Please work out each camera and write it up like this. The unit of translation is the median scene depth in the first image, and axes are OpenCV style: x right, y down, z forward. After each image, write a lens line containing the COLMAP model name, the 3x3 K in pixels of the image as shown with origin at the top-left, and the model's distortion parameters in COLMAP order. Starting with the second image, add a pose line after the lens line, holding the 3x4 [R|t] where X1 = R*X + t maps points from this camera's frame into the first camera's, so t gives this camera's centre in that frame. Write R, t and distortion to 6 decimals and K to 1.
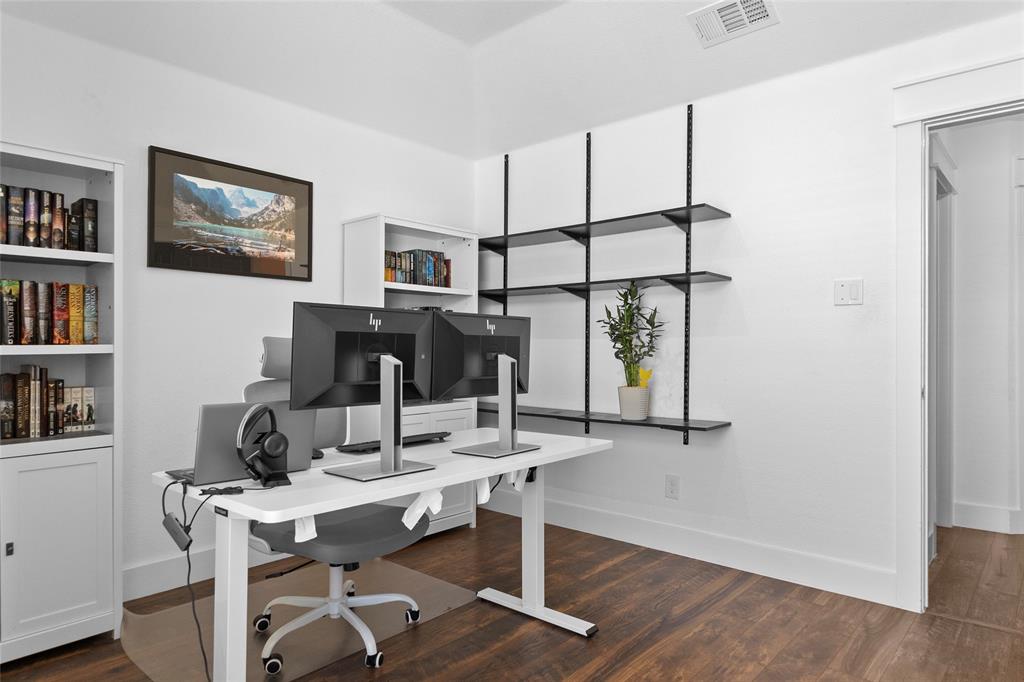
lens RADIAL K [[625.1, 0, 511.0], [0, 625.1, 341.5], [0, 0, 1]] dist [0.010749, -0.003287]
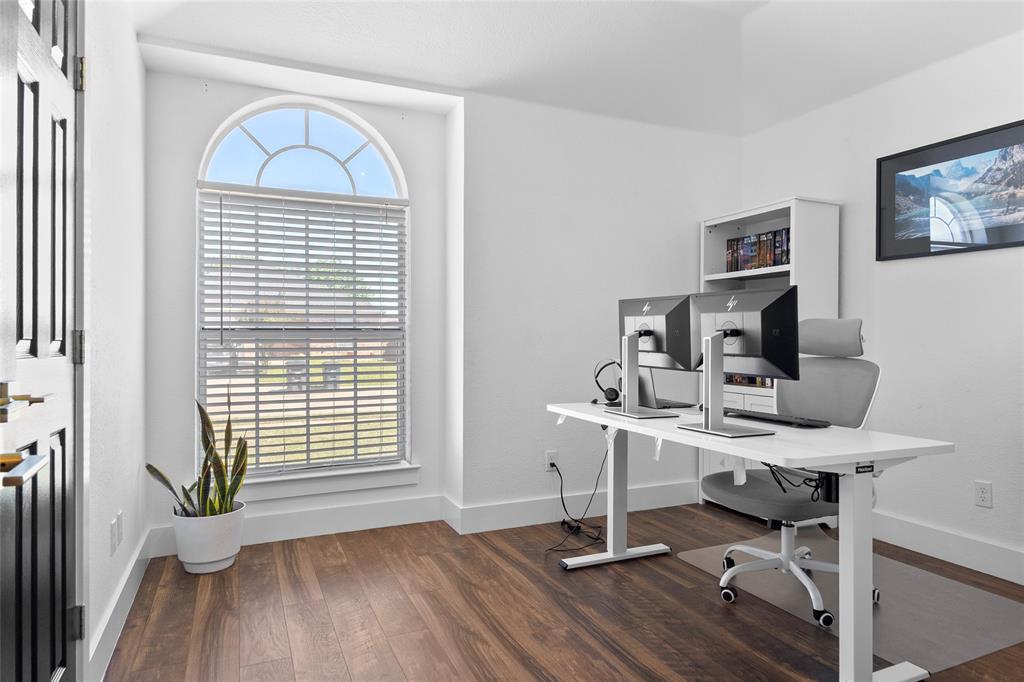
lens RADIAL K [[625.1, 0, 512.2], [0, 625.1, 339.2], [0, 0, 1]] dist [0.010749, -0.003287]
pose [[-0.418980, 0.003230, -0.907990, 0.742343], [0.004981, 0.999987, 0.001259, 0.022984], [0.907982, -0.003995, -0.418991, 0.806699]]
